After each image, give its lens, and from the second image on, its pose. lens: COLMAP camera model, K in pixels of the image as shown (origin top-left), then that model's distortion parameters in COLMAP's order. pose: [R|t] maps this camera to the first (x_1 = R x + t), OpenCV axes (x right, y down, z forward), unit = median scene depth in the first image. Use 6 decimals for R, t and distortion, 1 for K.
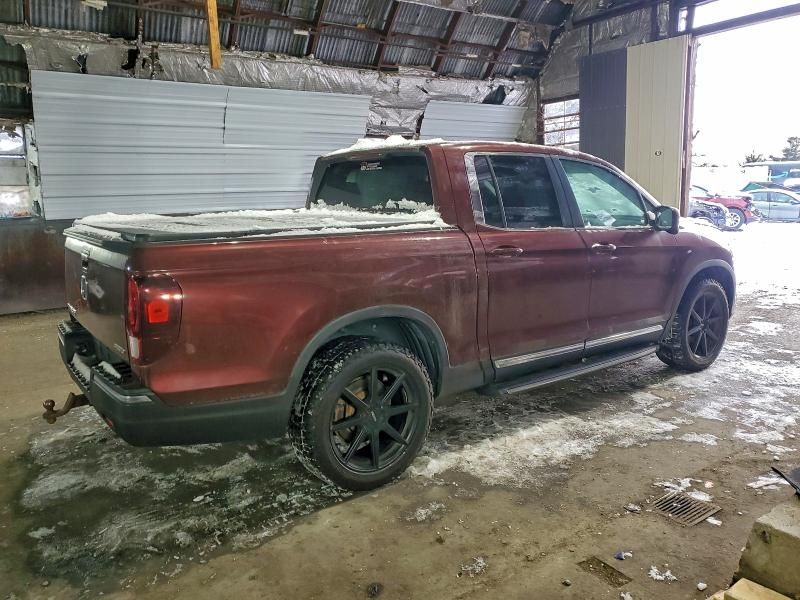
lens RADIAL K [[634.2, 0, 401.0], [0, 634.2, 300.7], [0, 0, 1]] dist [0.001297, 0.023075]
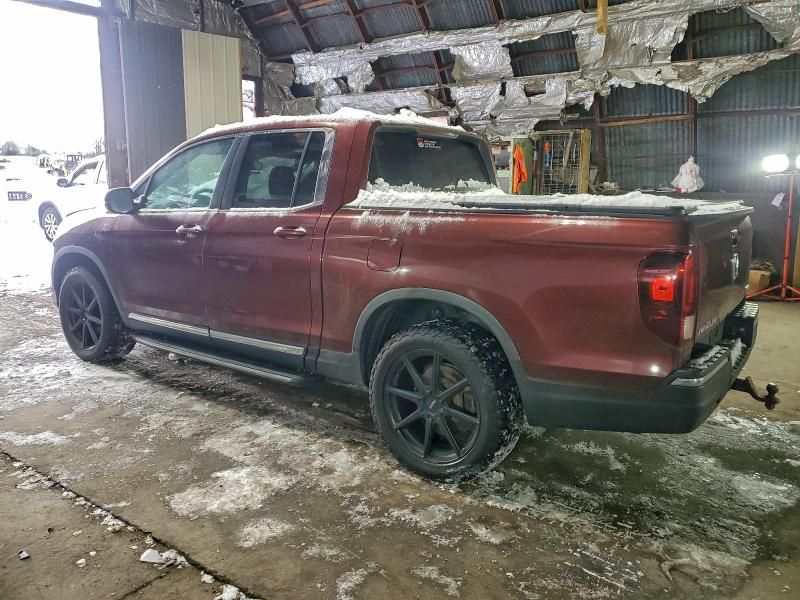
lens RADIAL K [[634.2, 0, 404.6], [0, 634.2, 293.4], [0, 0, 1]] dist [0.001297, 0.023075]
pose [[-0.329304, -0.159672, 0.930625, -1.011139], [0.147488, 0.964802, 0.217725, -0.220936], [-0.932634, 0.208954, -0.294164, 1.442736]]
